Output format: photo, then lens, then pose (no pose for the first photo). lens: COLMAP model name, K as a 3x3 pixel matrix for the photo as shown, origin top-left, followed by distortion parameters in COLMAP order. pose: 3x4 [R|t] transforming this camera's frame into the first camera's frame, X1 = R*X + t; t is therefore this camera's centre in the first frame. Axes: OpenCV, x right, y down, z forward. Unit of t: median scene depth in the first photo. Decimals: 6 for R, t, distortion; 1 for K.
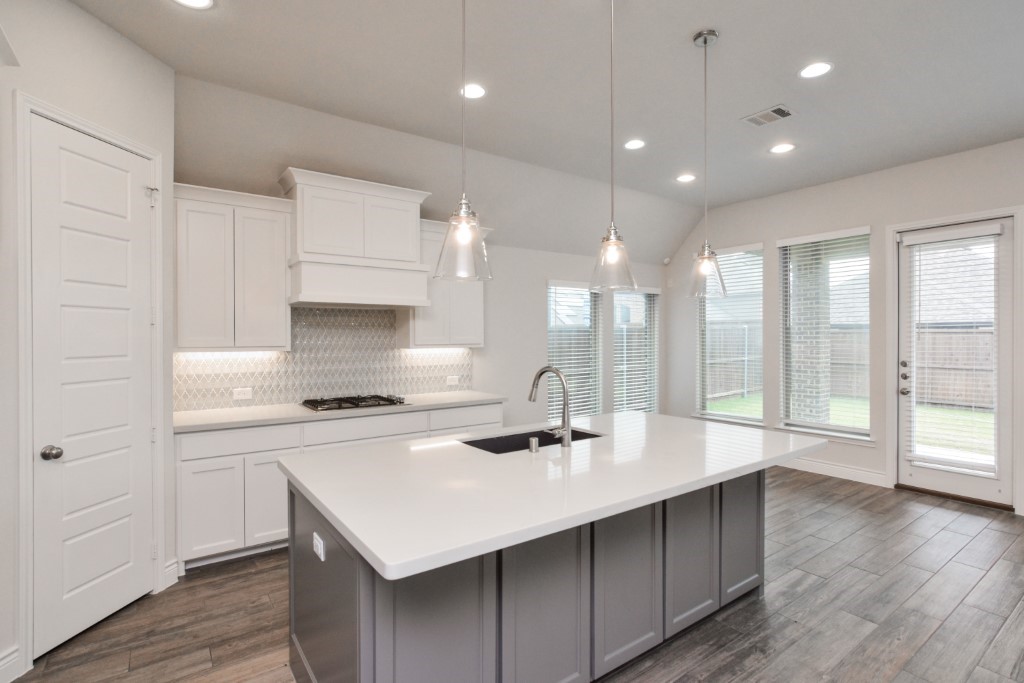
lens RADIAL K [[500.5, 0, 507.1], [0, 500.5, 336.9], [0, 0, 1]] dist [-0.007669, 0.006565]
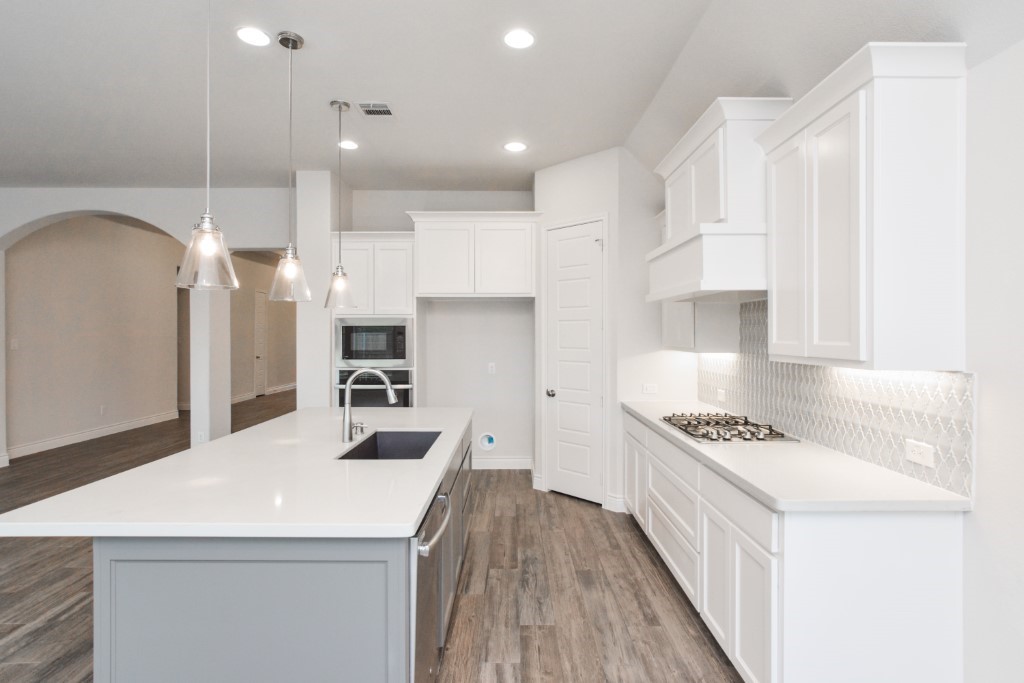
lens RADIAL K [[500.5, 0, 509.5], [0, 500.5, 335.5], [0, 0, 1]] dist [-0.007669, 0.006565]
pose [[-0.585047, 0.005463, -0.810981, 0.464795], [0.001958, 0.999984, 0.005323, -0.008867], [0.810997, 0.001526, -0.585048, 1.133392]]
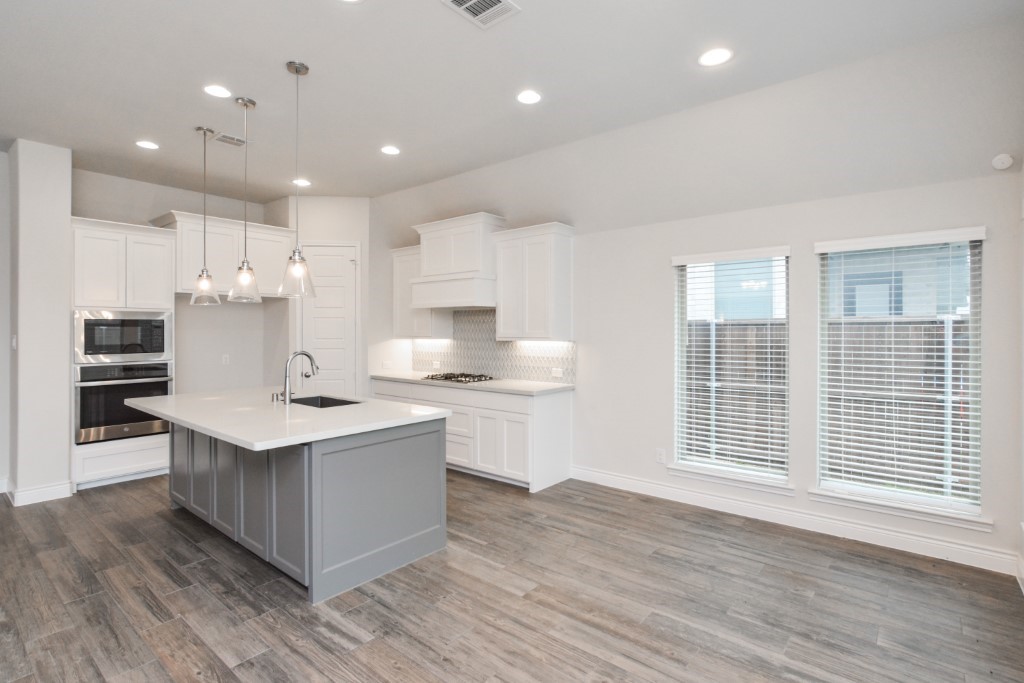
lens RADIAL K [[500.5, 0, 516.3], [0, 500.5, 335.2], [0, 0, 1]] dist [-0.007669, 0.006565]
pose [[0.250032, 0.013829, -0.968139, 1.030213], [-0.000853, 0.999901, 0.014062, -0.006501], [0.968237, -0.002690, 0.250019, 0.768478]]
